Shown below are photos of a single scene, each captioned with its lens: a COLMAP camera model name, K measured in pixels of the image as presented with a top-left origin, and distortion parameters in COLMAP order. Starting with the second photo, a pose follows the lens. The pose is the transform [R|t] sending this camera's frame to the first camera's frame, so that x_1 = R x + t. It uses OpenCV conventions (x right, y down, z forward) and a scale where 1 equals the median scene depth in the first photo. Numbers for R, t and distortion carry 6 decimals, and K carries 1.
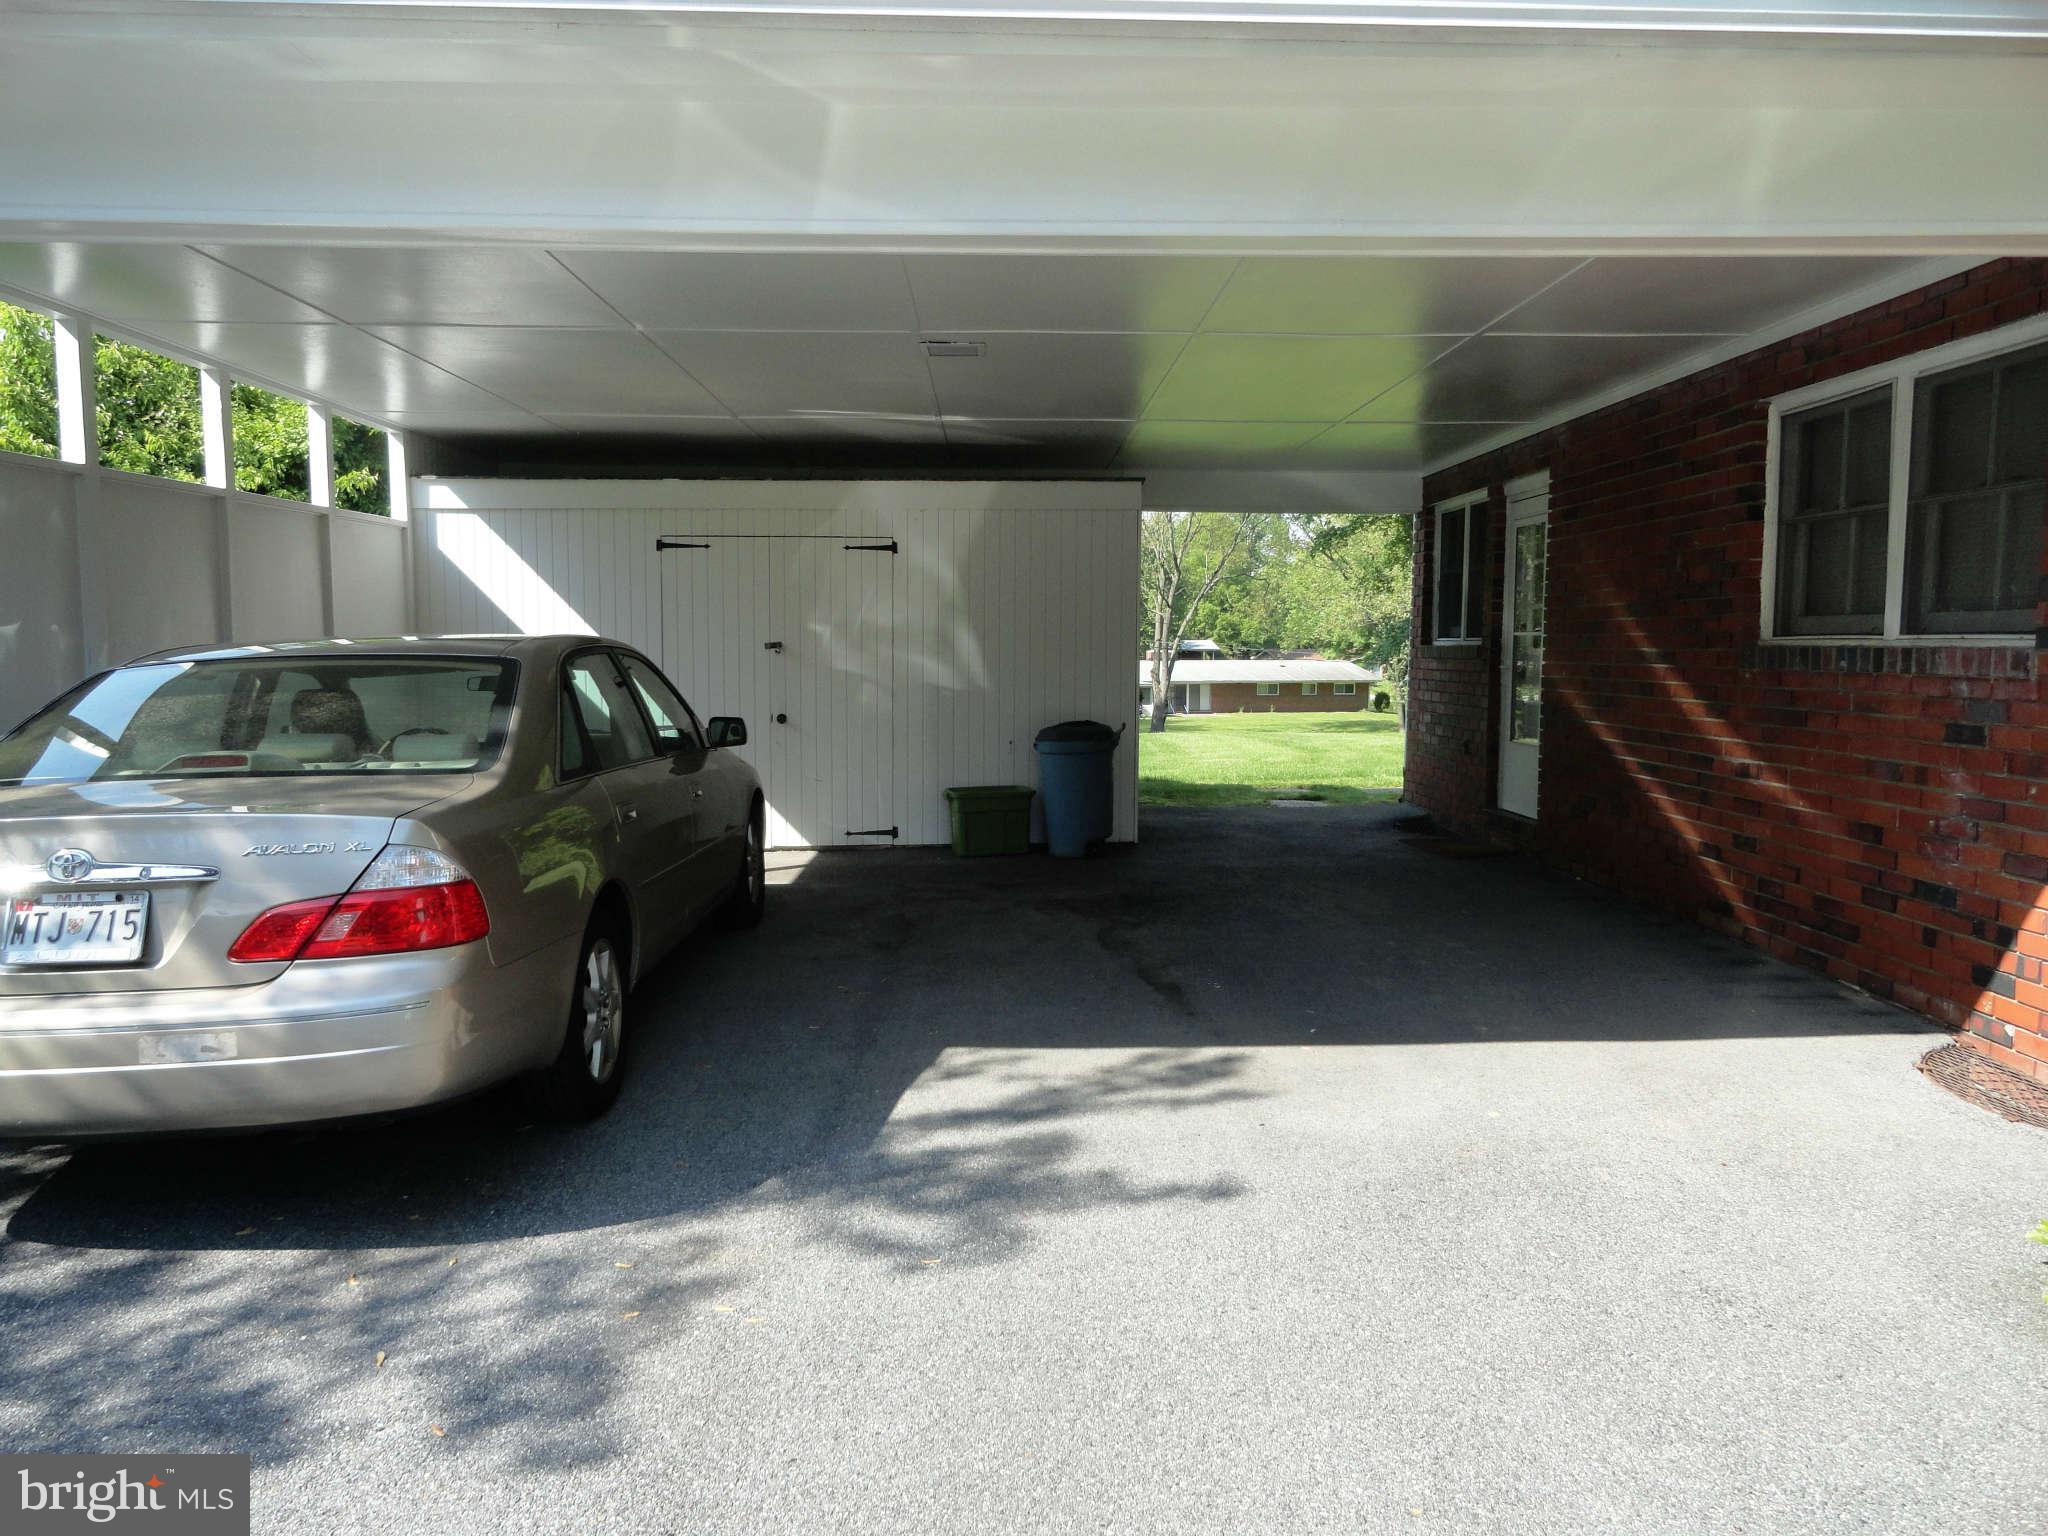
lens RADIAL K [[1397.5, 0, 1020.7], [0, 1397.5, 766.9], [0, 0, 1]] dist [-0.004482, 0.008359]
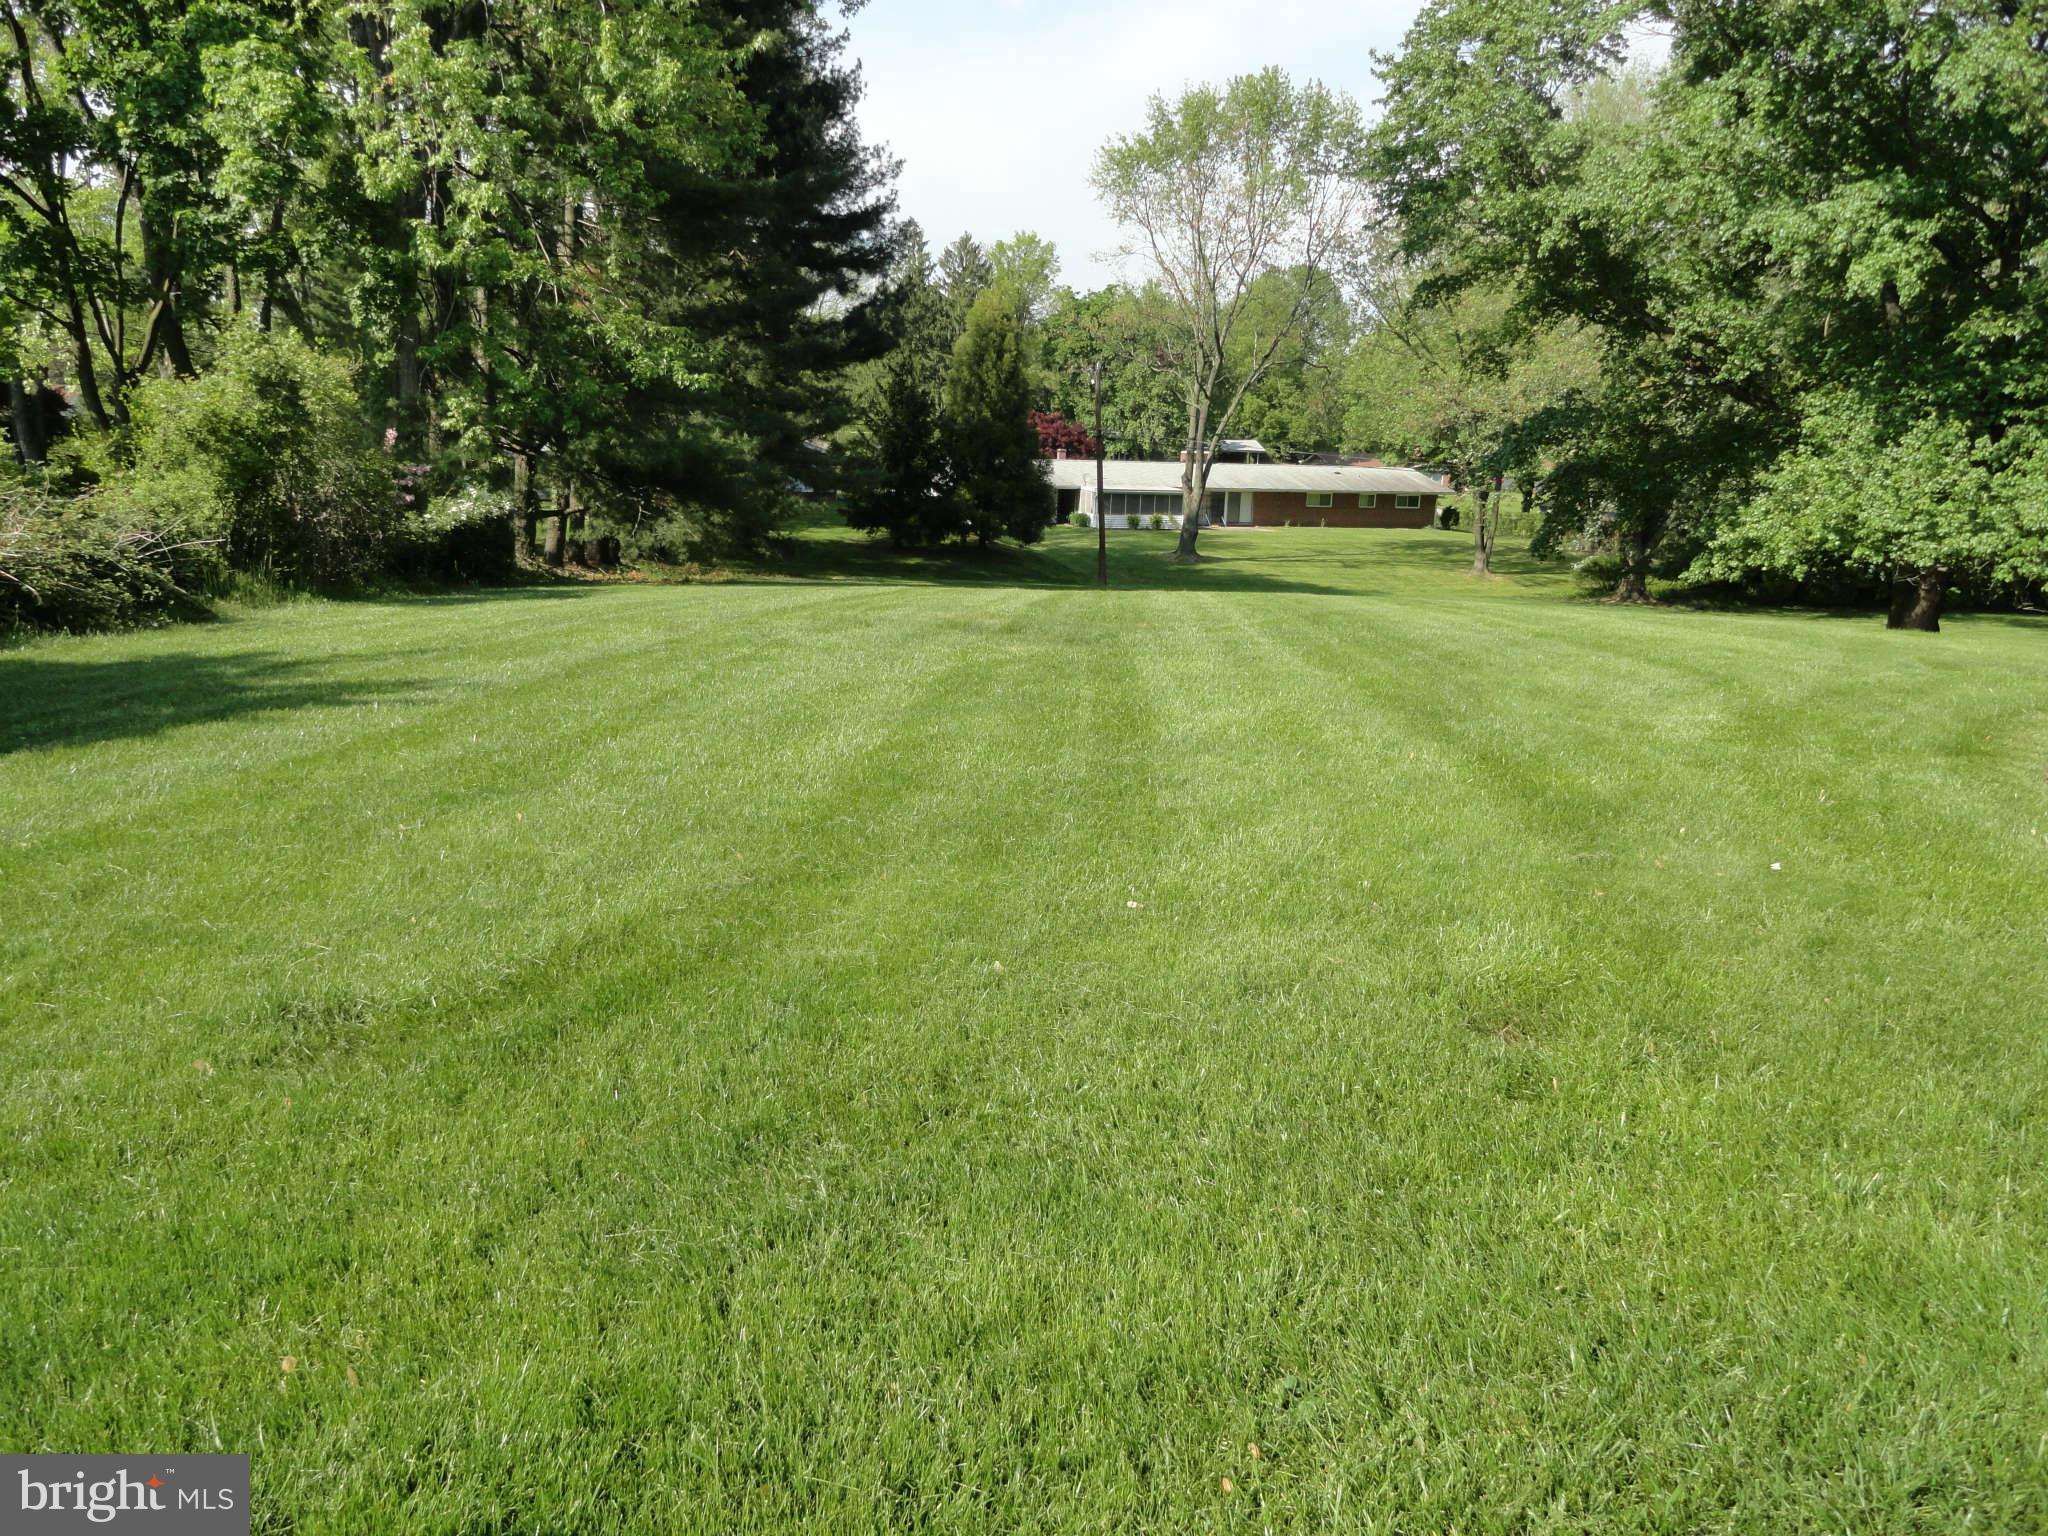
lens RADIAL K [[1397.5, 0, 1028.8], [0, 1397.5, 770.0], [0, 0, 1]] dist [-0.004482, 0.008359]
pose [[0.999444, 0.029235, -0.016019, 0.016036], [-0.026624, 0.989192, 0.144186, -0.009998], [0.020062, -0.143679, 0.989421, 0.116671]]
